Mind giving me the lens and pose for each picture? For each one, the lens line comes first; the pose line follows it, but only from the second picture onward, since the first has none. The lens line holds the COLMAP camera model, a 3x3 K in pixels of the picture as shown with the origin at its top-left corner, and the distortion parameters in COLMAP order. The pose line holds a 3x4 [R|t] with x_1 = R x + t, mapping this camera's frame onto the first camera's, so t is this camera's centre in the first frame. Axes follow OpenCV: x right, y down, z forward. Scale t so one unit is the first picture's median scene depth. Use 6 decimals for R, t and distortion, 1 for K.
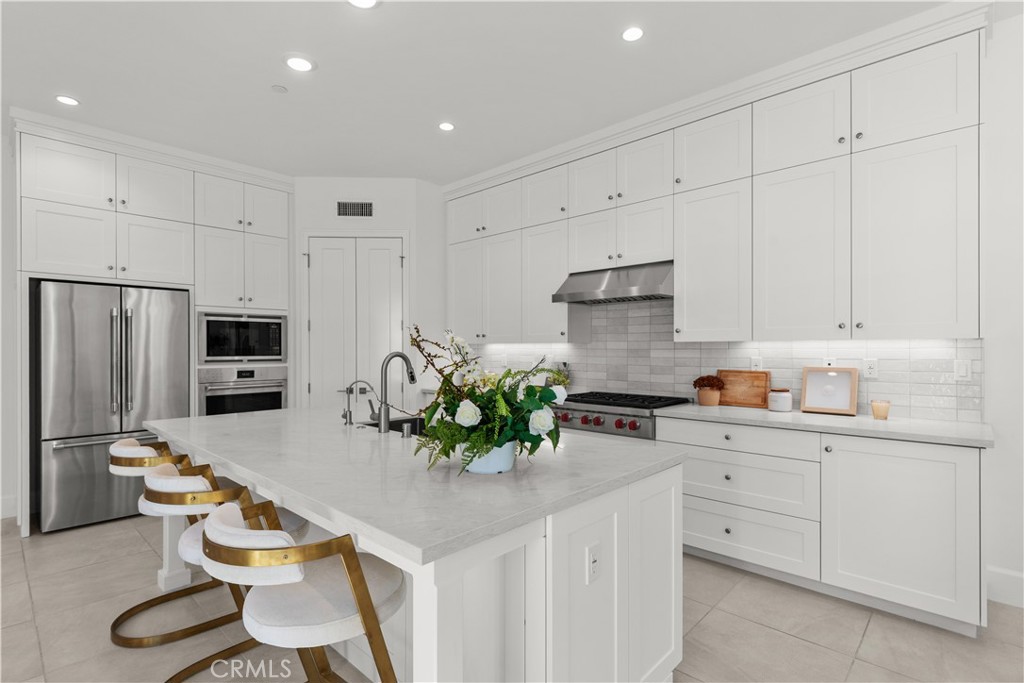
lens RADIAL K [[499.0, 0, 508.8], [0, 499.0, 349.1], [0, 0, 1]] dist [0.002338, 0.000202]
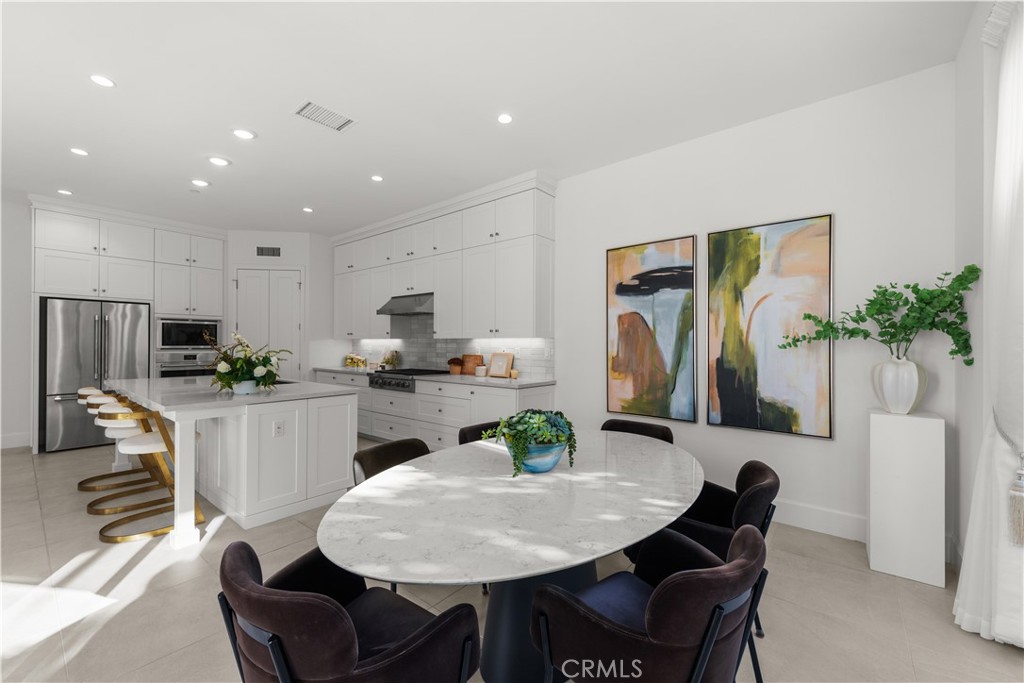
lens RADIAL K [[413.4, 0, 512.0], [0, 413.4, 341.5], [0, 0, 1]] dist [0.000668, -0.000458]
pose [[0.997144, 0.005956, 0.075293, 0.441958], [-0.005636, 0.999974, -0.004473, 0.000929], [-0.075318, 0.004036, 0.997151, -0.426889]]
